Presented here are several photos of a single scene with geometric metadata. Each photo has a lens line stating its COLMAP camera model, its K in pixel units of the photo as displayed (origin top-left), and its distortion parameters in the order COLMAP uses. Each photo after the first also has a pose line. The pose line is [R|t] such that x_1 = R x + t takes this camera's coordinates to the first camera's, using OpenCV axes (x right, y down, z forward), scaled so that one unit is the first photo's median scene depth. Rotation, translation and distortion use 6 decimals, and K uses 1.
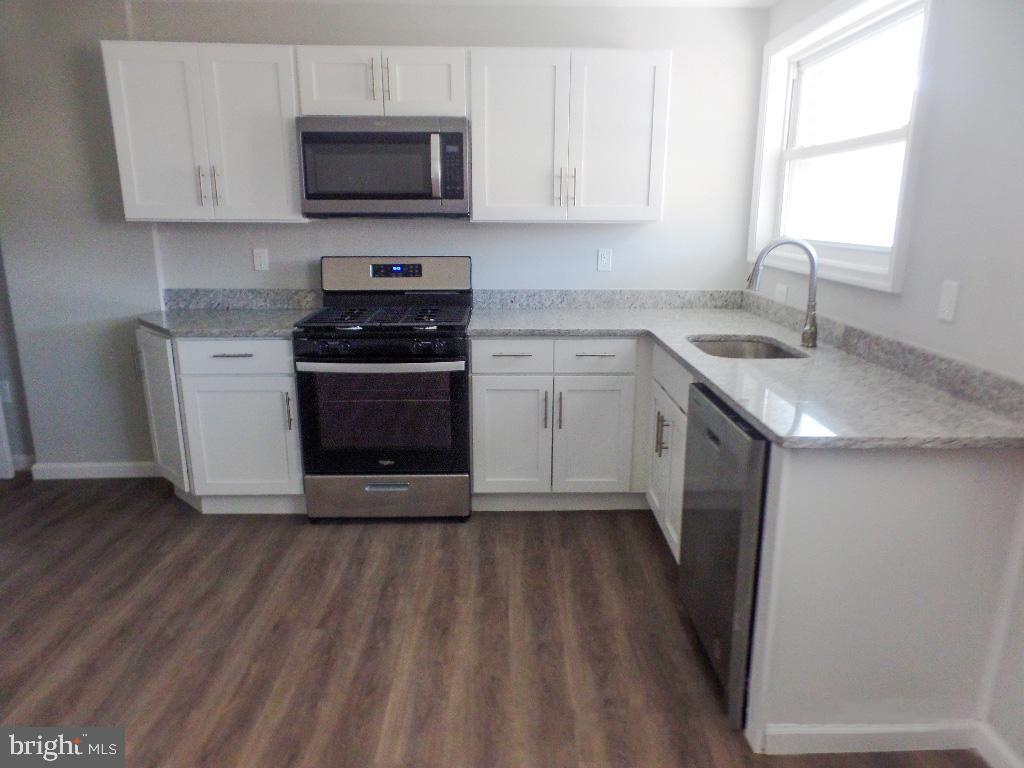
lens RADIAL K [[698.2, 0, 510.3], [0, 698.2, 384.7], [0, 0, 1]] dist [0.004335, -0.016530]
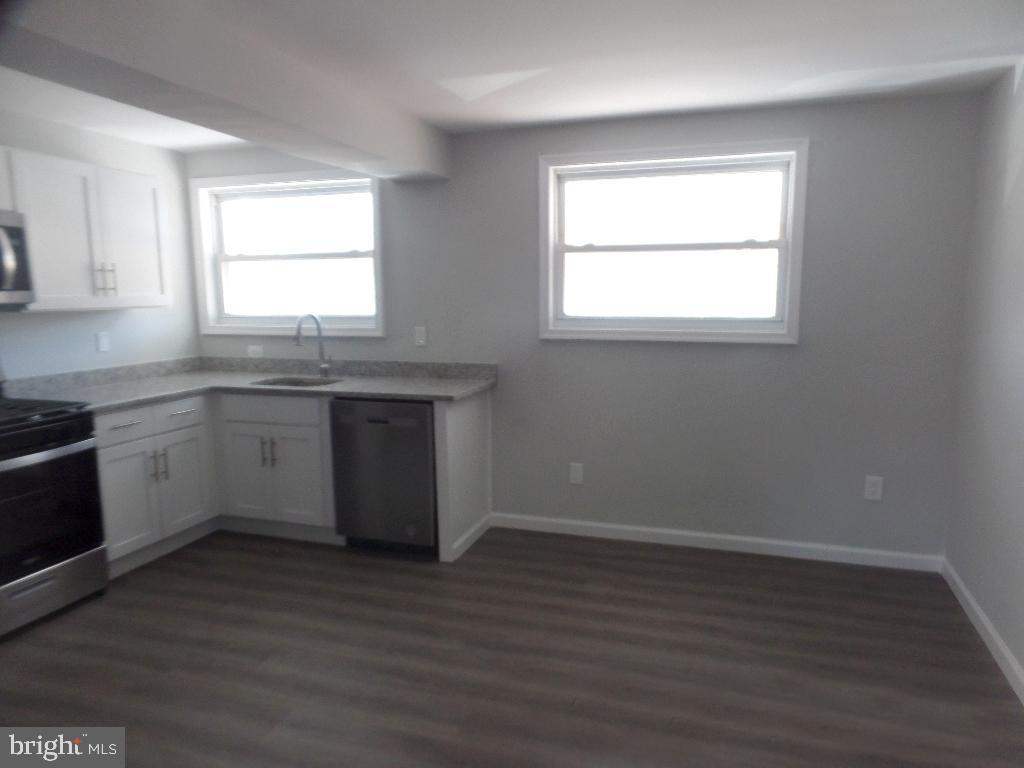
lens RADIAL K [[698.2, 0, 509.2], [0, 698.2, 384.2], [0, 0, 1]] dist [0.004335, -0.016530]
pose [[0.346393, -0.130187, 0.929012, -0.819053], [0.239474, 0.969783, 0.046610, -0.009848], [-0.907008, 0.206329, 0.367103, 0.011296]]
